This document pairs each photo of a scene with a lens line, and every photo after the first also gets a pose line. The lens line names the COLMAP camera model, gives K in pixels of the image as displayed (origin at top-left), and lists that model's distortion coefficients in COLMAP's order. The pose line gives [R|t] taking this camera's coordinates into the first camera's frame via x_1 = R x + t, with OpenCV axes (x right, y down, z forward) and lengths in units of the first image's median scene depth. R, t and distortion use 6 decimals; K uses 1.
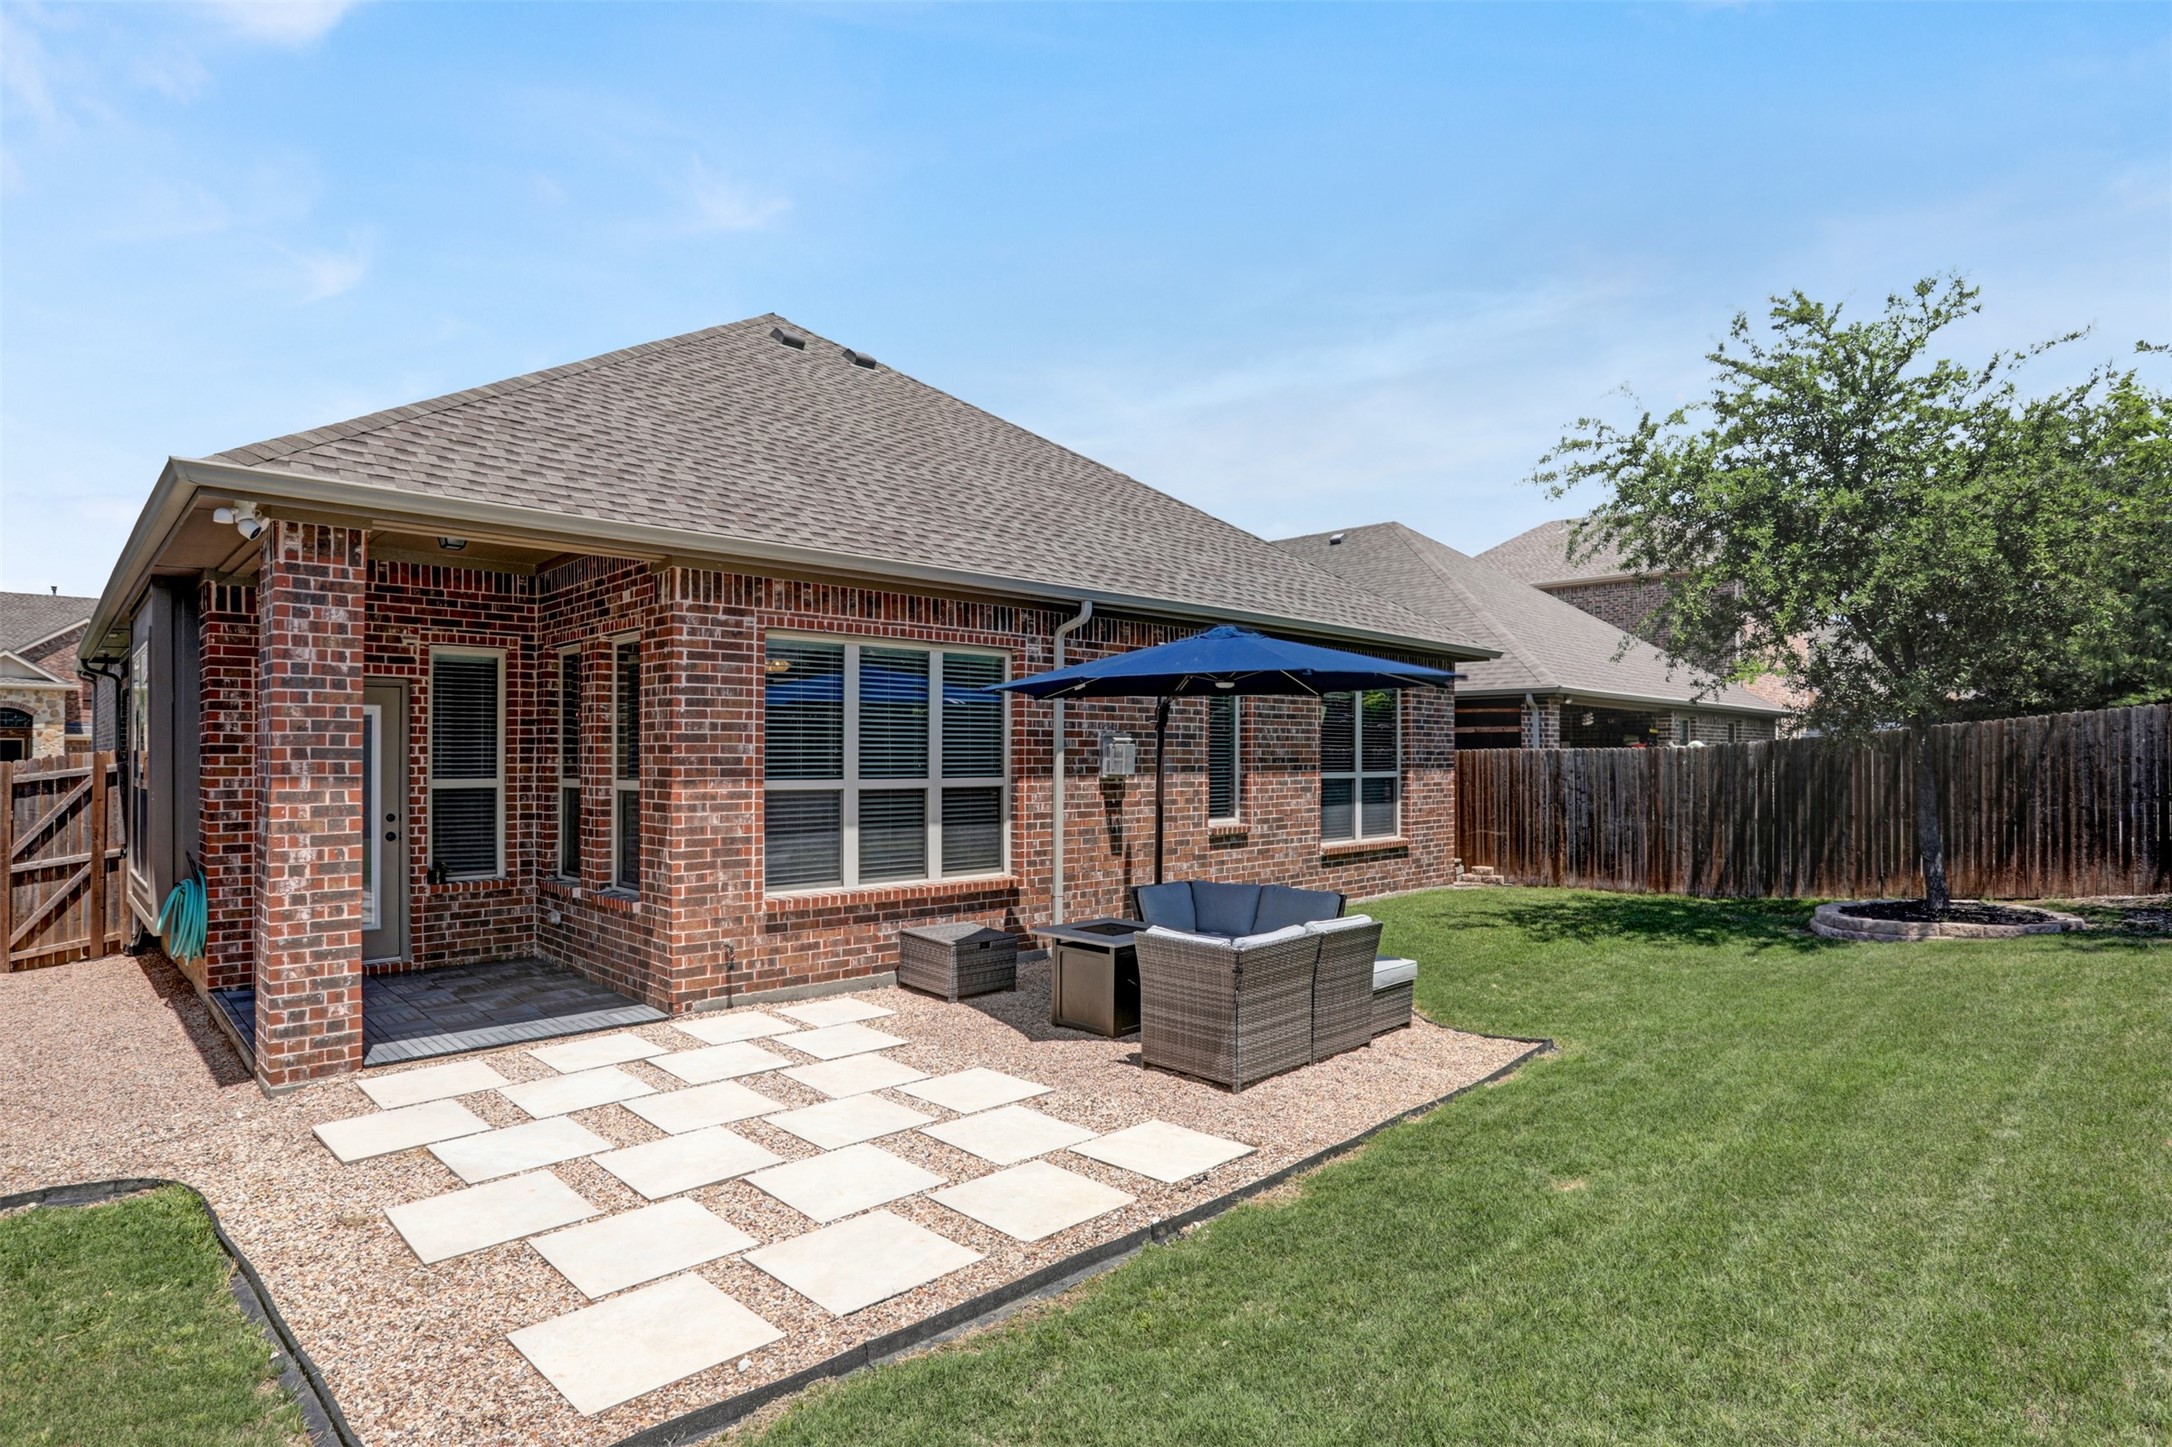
lens RADIAL K [[1114.8, 0, 1156.1], [0, 1114.8, 734.8], [0, 0, 1]] dist [-0.067851, 0.020877]
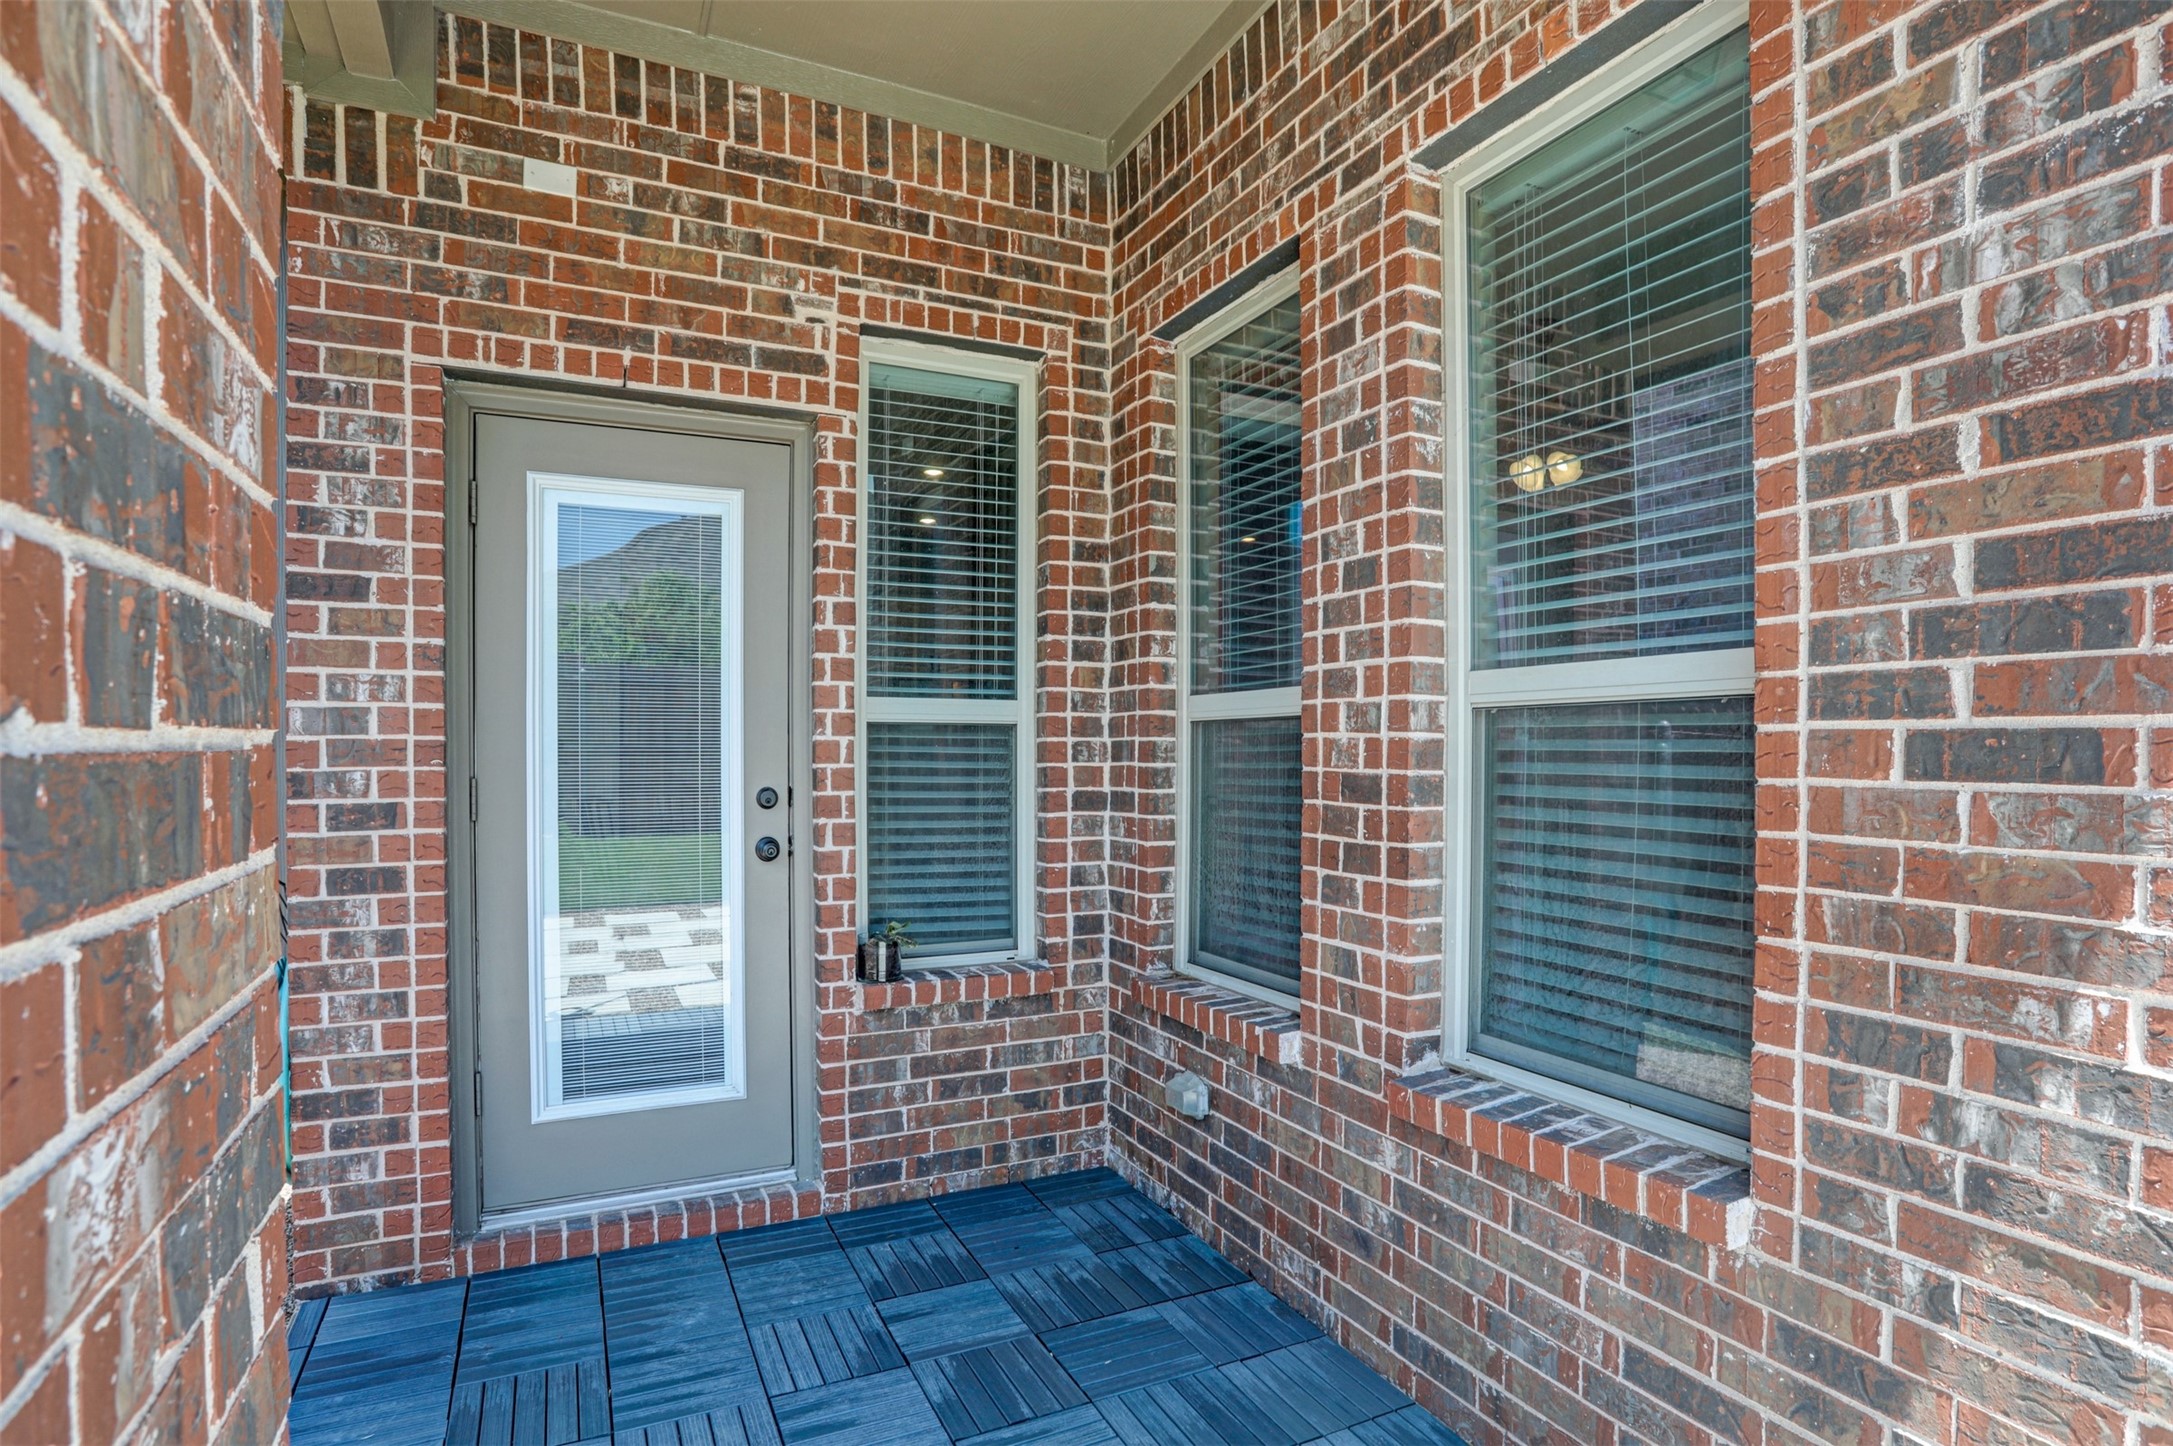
lens RADIAL K [[1115.3, 0, 1108.8], [0, 1115.3, 738.6], [0, 0, 1]] dist [-0.067851, 0.020877]
pose [[0.937581, -0.000991, -0.347765, -0.457790], [0.004181, 0.999956, 0.008423, 0.052525], [0.347741, -0.009351, 0.937544, 0.673188]]
